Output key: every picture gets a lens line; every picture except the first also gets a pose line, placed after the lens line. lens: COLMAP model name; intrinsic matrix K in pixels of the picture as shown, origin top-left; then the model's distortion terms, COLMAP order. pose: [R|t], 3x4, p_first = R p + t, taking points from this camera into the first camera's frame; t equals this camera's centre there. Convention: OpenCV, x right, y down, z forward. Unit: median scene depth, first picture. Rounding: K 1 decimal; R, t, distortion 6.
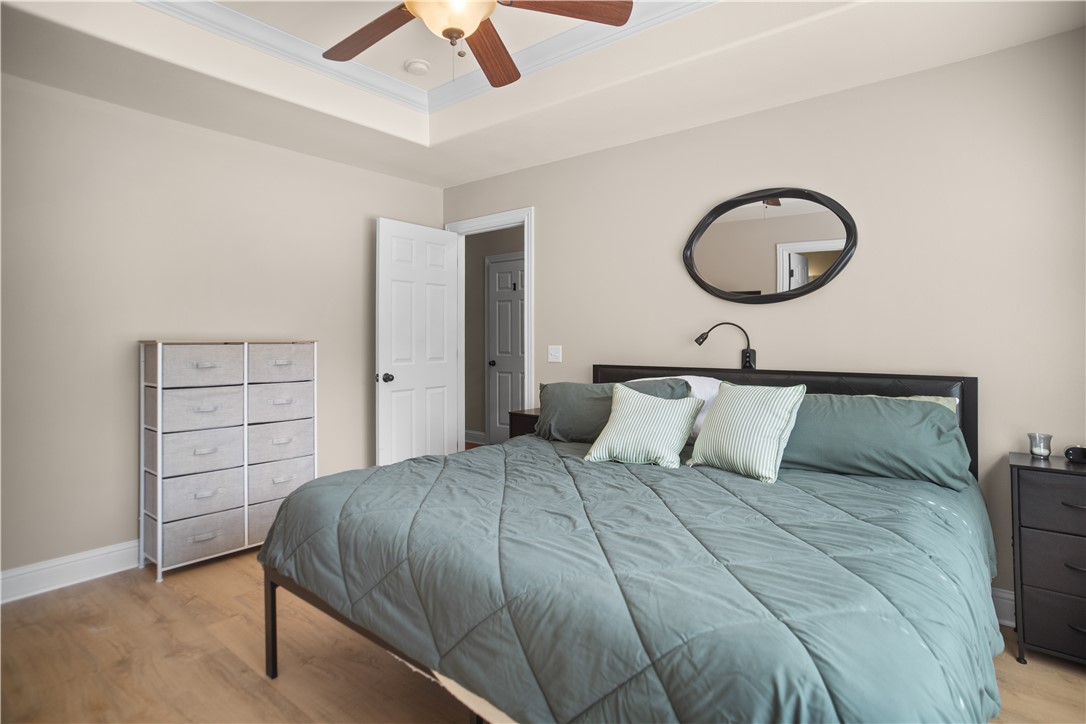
lens RADIAL K [[564.2, 0, 543.4], [0, 564.2, 341.3], [0, 0, 1]] dist [-0.040052, 0.000846]
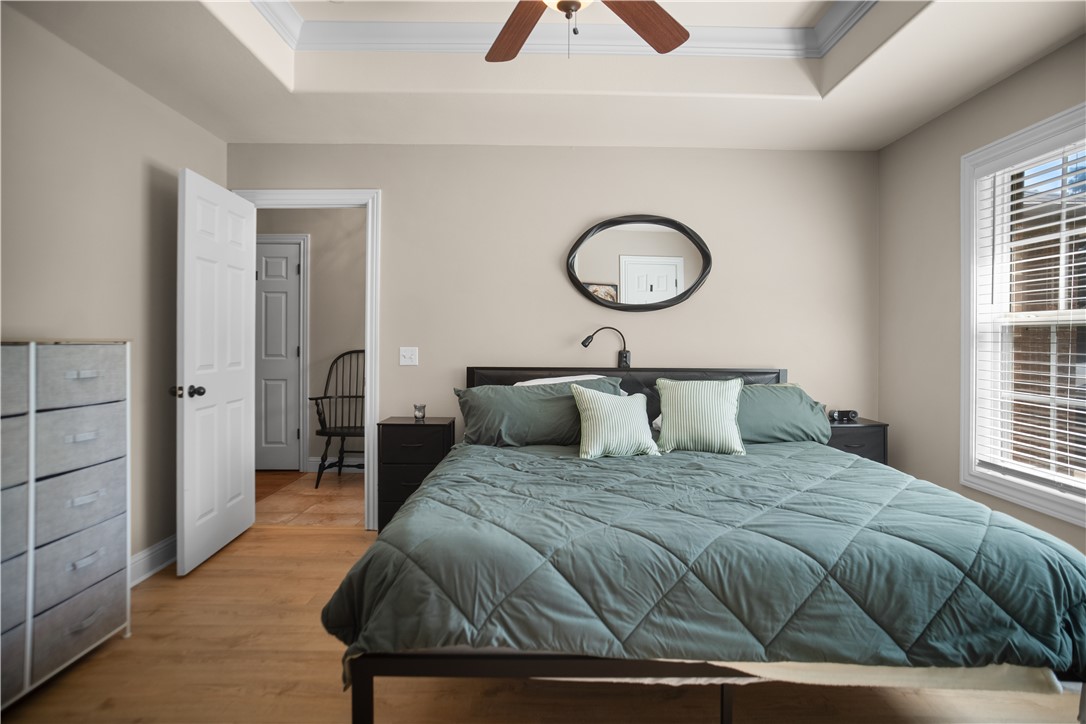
lens RADIAL K [[560.8, 0, 555.4], [0, 560.8, 353.6], [0, 0, 1]] dist [-0.055840, 0.040028]
pose [[0.766667, -0.007168, 0.642005, -0.764264], [-0.006728, 0.999793, 0.019198, -0.001338], [-0.642010, -0.019038, 0.766460, 0.309610]]
